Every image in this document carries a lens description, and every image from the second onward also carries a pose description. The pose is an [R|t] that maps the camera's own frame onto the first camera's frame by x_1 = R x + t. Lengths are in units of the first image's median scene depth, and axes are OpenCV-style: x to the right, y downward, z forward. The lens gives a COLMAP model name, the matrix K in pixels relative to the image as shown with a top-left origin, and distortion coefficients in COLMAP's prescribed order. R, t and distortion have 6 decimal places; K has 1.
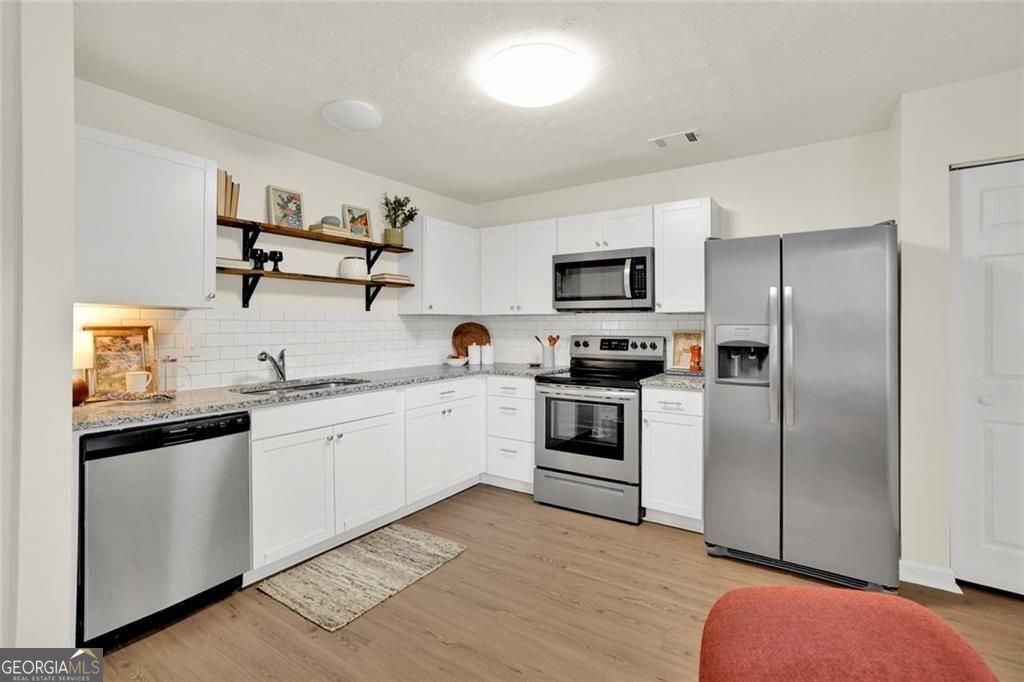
lens RADIAL K [[489.5, 0, 510.3], [0, 489.5, 321.4], [0, 0, 1]] dist [-0.000305, 0.000298]
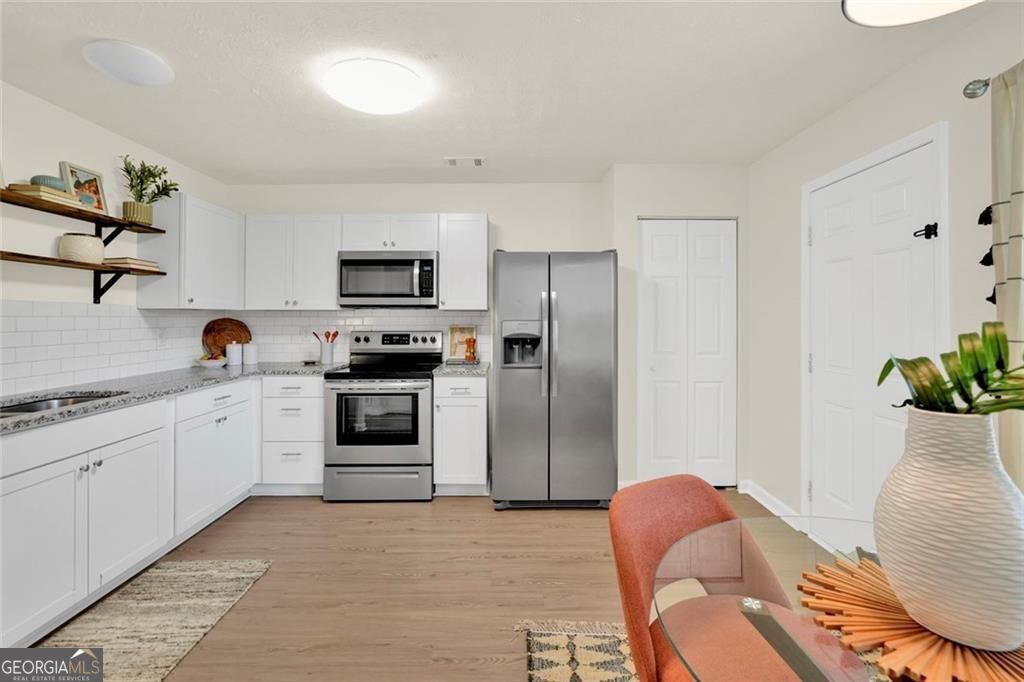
lens RADIAL K [[493.6, 0, 511.7], [0, 493.6, 315.0], [0, 0, 1]] dist [0.000960, 0.023941]
pose [[0.826937, 0.003918, 0.562281, -0.203553], [-0.002752, 0.999992, -0.002921, -0.003211], [-0.562288, 0.000868, 0.826941, -0.029551]]
